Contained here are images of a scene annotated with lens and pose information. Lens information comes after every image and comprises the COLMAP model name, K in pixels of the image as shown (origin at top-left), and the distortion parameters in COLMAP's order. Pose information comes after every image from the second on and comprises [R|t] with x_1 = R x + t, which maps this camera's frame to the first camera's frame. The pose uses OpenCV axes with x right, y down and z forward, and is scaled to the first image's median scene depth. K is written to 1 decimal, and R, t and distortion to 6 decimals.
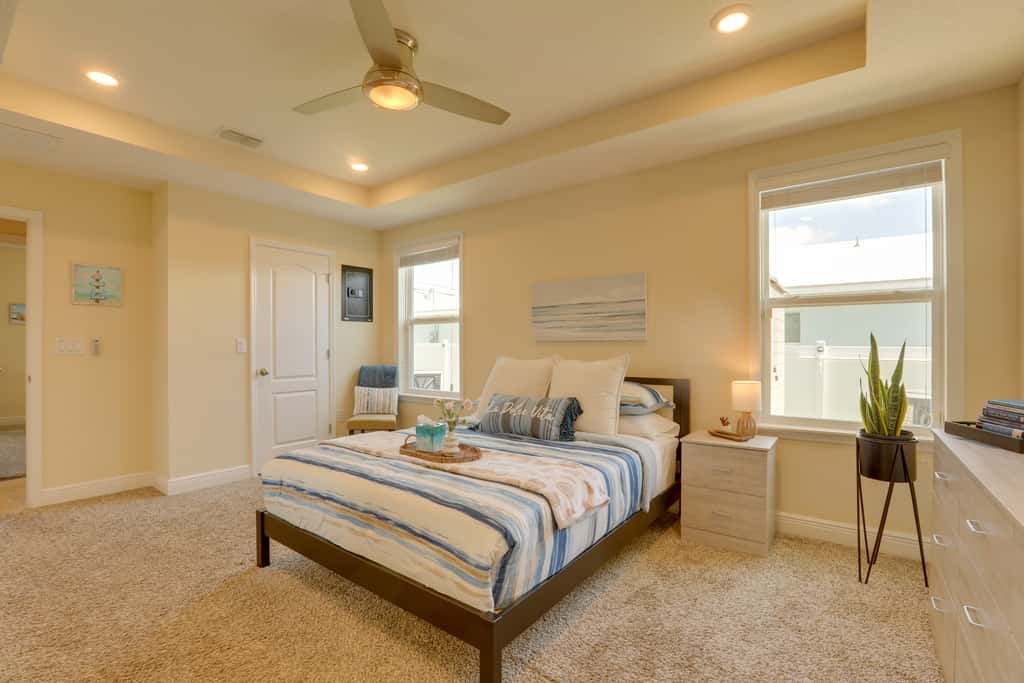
lens RADIAL K [[473.8, 0, 512.0], [0, 473.8, 343.2], [0, 0, 1]] dist [-0.003109, -0.000129]
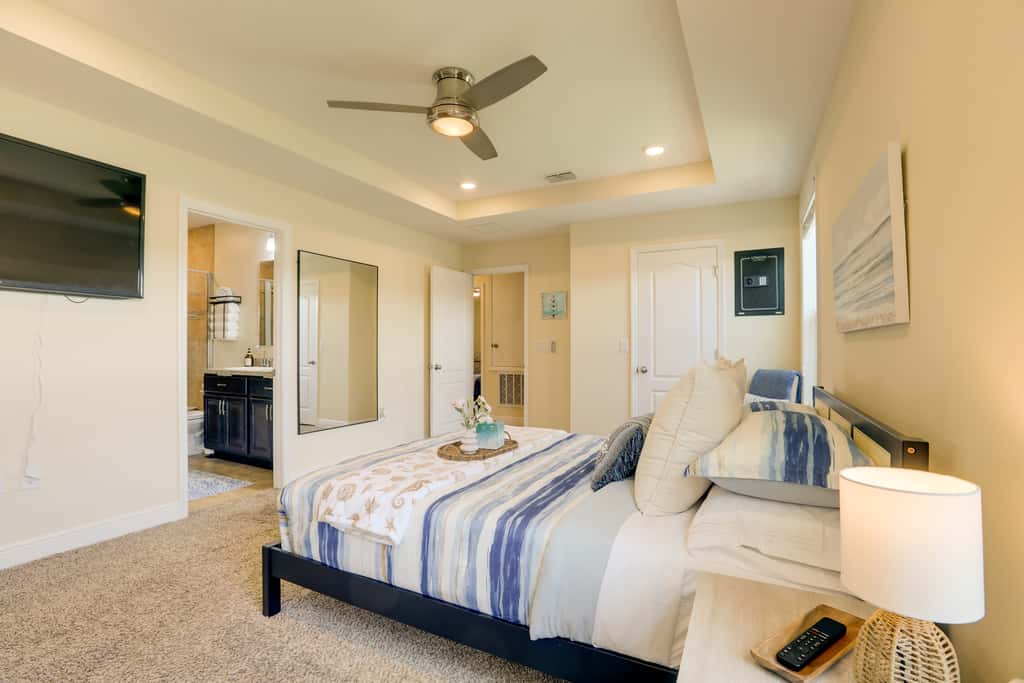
lens RADIAL K [[473.8, 0, 510.1], [0, 473.8, 343.0], [0, 0, 1]] dist [-0.003109, -0.000129]
pose [[0.186942, -0.012239, -0.982295, 0.493404], [0.005322, 0.999920, -0.011446, 0.011378], [0.982357, -0.003089, 0.186992, 0.514444]]
